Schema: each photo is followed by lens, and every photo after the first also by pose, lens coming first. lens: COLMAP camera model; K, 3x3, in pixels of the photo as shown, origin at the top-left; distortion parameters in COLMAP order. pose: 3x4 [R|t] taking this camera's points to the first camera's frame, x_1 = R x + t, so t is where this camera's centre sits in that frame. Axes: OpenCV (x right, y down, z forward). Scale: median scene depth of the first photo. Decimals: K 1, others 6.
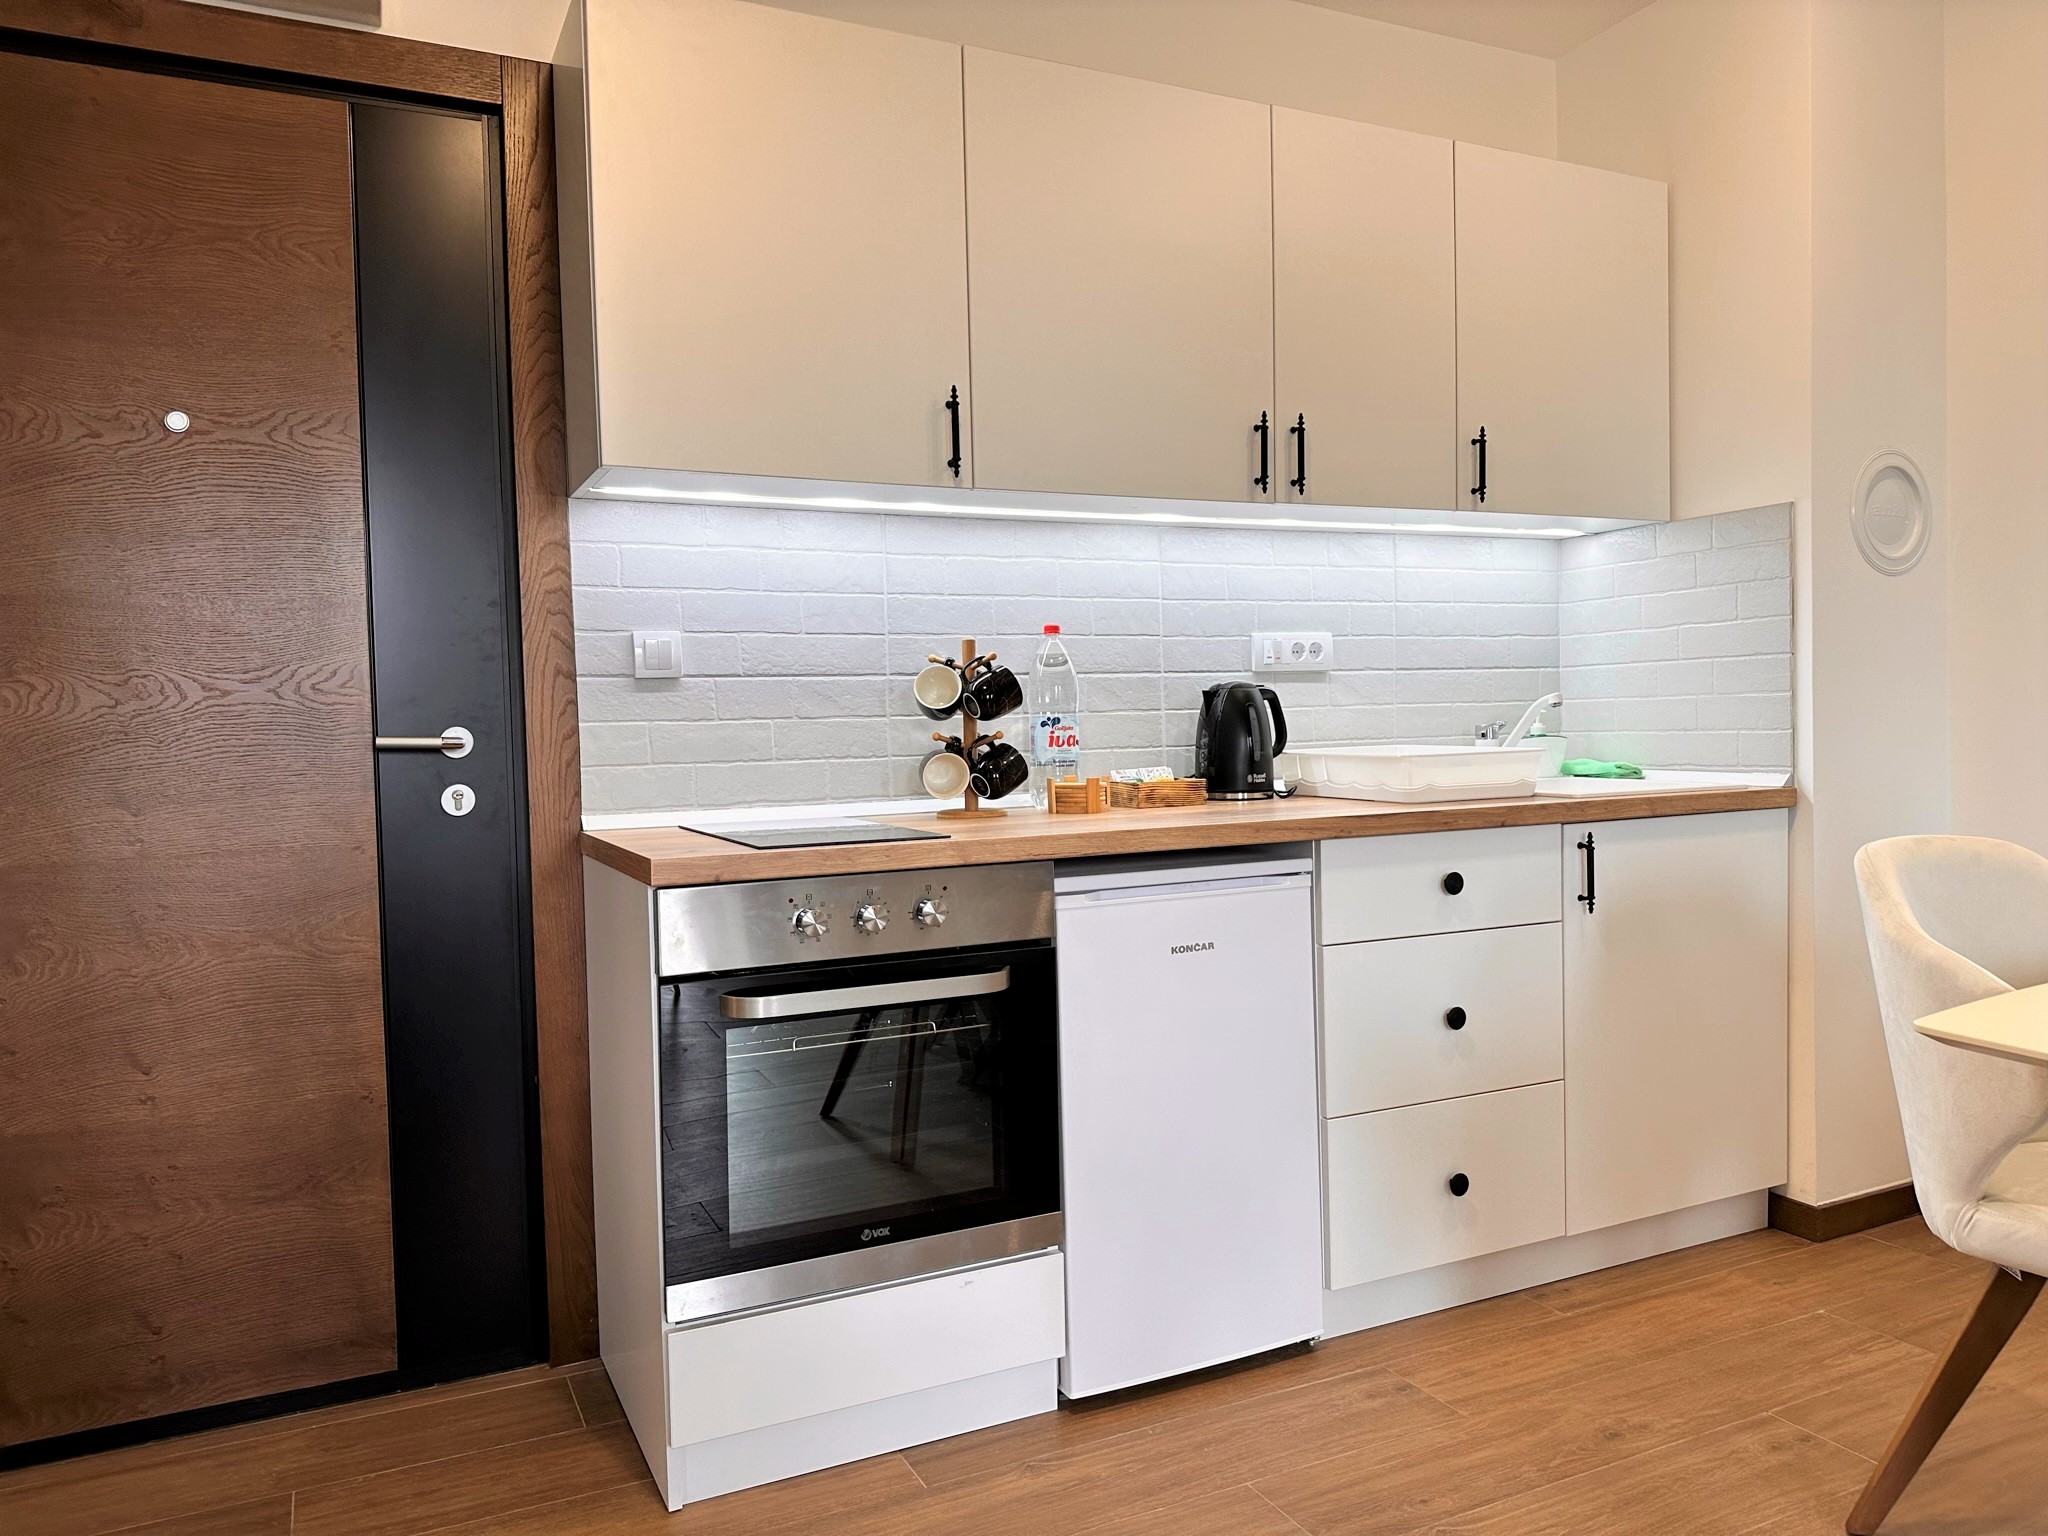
lens RADIAL K [[1439.4, 0, 1061.3], [0, 1439.4, 772.6], [0, 0, 1]] dist [0.004848, -0.017953]
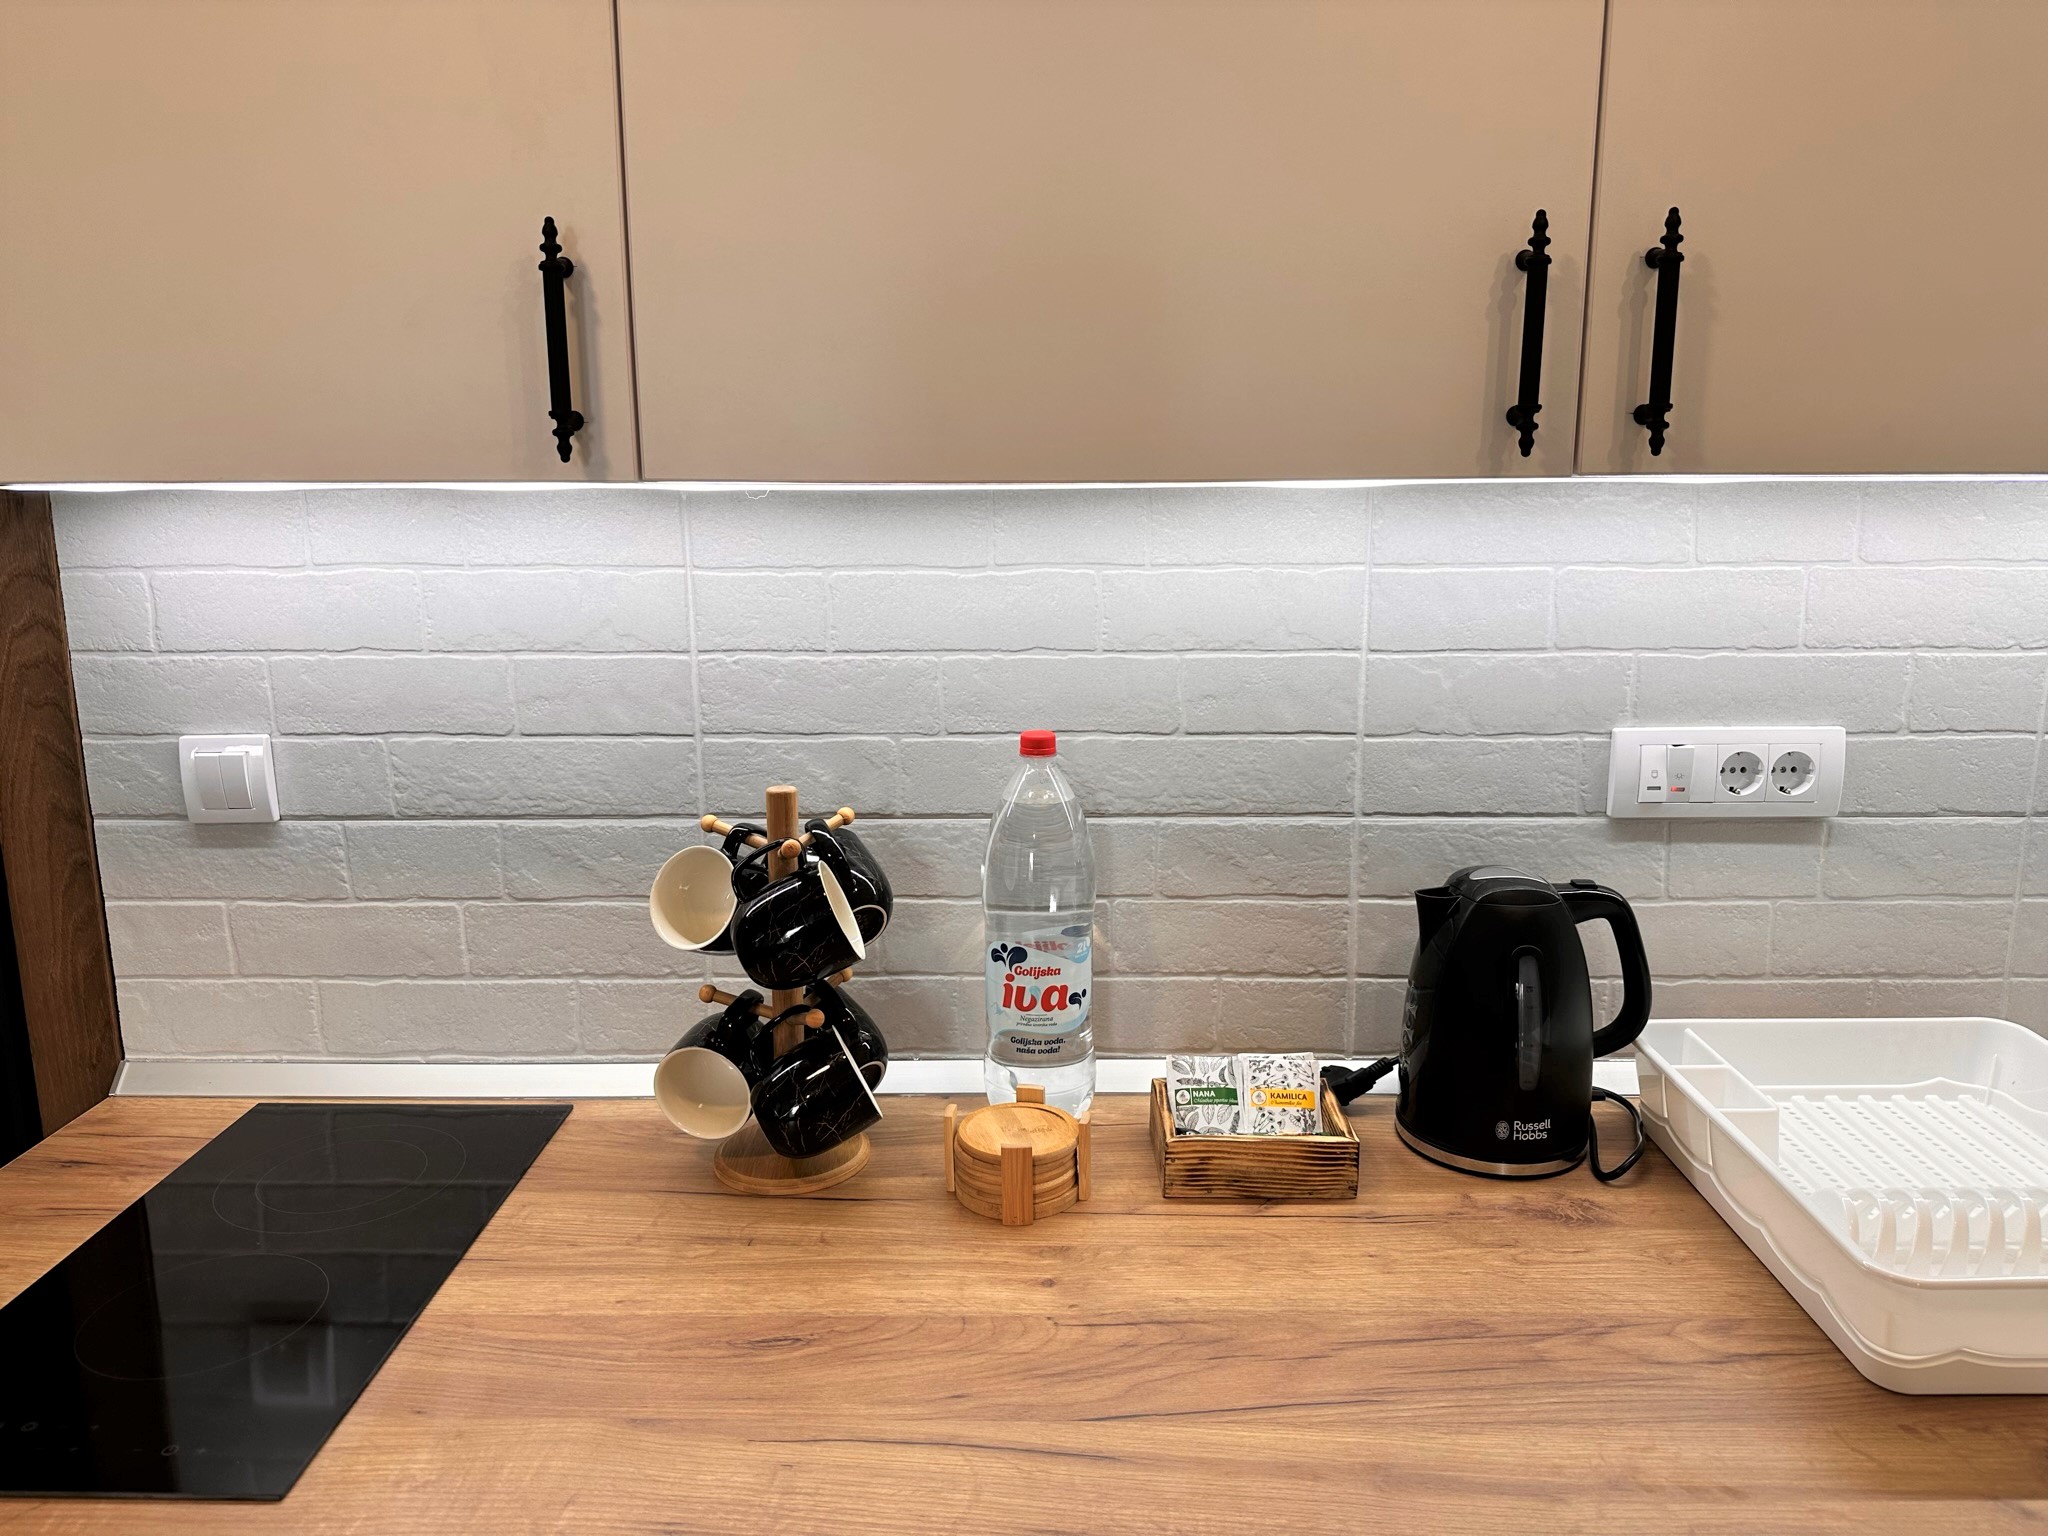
lens RADIAL K [[1439.4, 0, 1022.5], [0, 1439.4, 756.4], [0, 0, 1]] dist [0.004848, -0.017953]
pose [[0.880980, 0.113200, -0.459413, 0.202920], [-0.034553, 0.983759, 0.176140, -0.181645], [0.471891, -0.139302, 0.870583, 0.639515]]
